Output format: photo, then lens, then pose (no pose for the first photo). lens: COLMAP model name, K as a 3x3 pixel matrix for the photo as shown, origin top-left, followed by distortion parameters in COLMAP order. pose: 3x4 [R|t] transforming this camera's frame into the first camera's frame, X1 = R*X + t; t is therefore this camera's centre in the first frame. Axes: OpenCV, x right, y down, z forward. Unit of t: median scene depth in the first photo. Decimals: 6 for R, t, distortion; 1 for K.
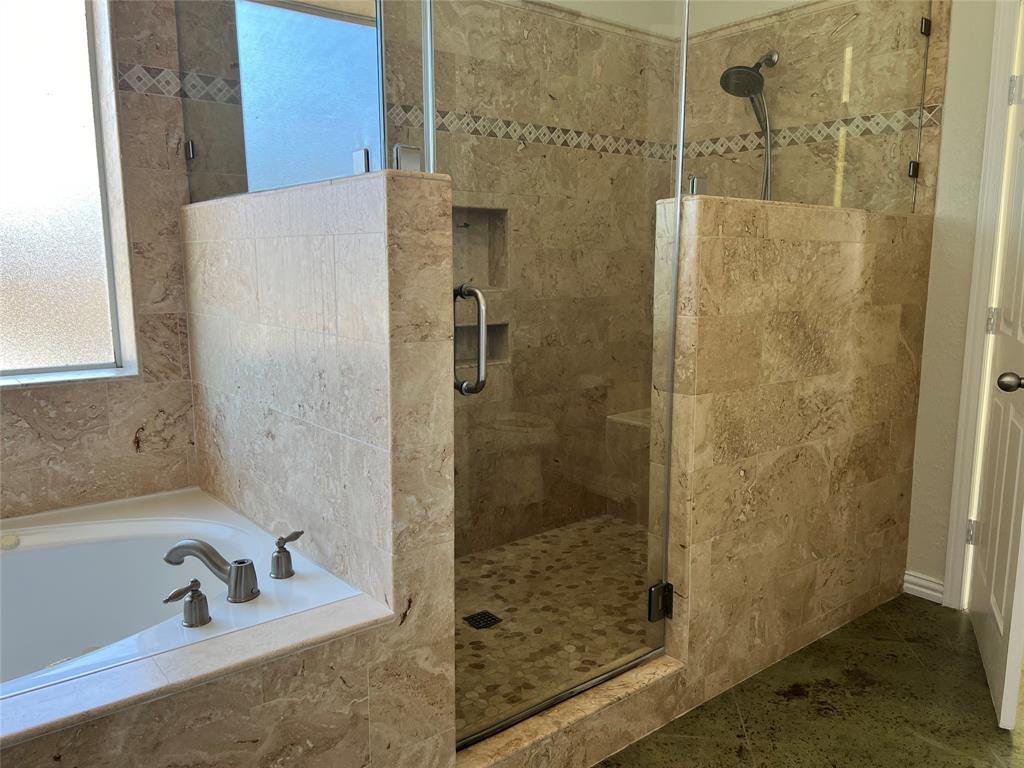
lens RADIAL K [[770.9, 0, 512.7], [0, 770.9, 388.9], [0, 0, 1]] dist [0.054209, -0.065289]
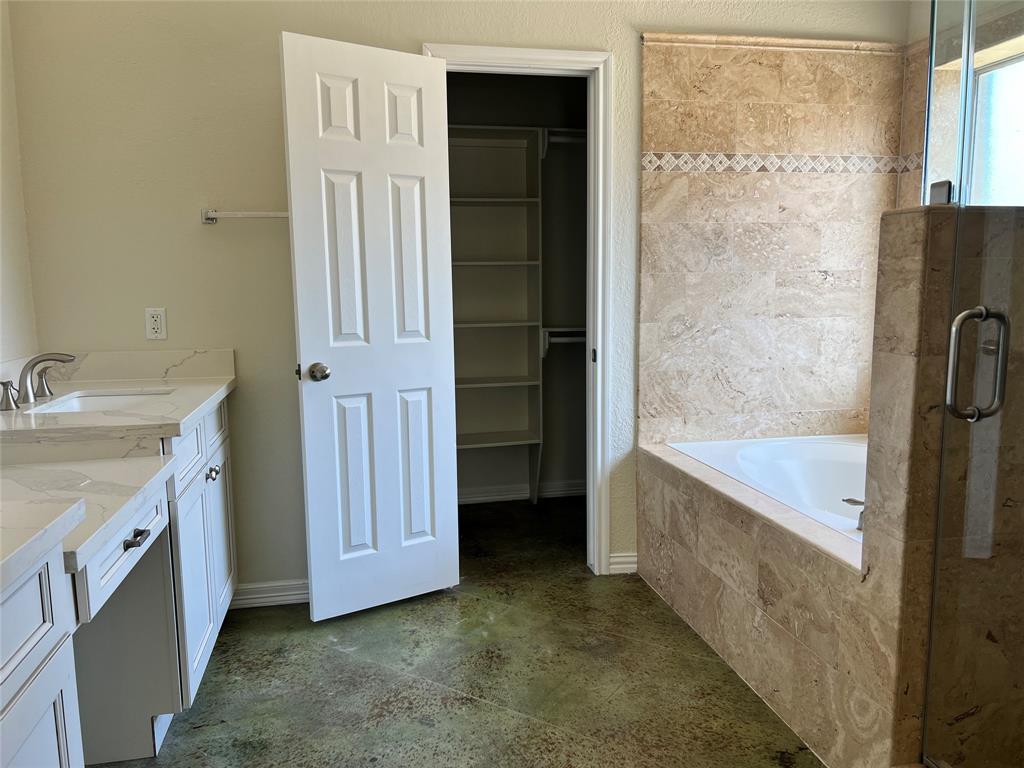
lens RADIAL K [[770.9, 0, 503.5], [0, 770.9, 388.7], [0, 0, 1]] dist [0.054209, -0.065289]
pose [[-0.471156, 0.124346, -0.873241, 1.190128], [-0.124748, 0.970668, 0.205527, -0.177484], [0.873184, 0.205770, -0.441824, 1.022302]]
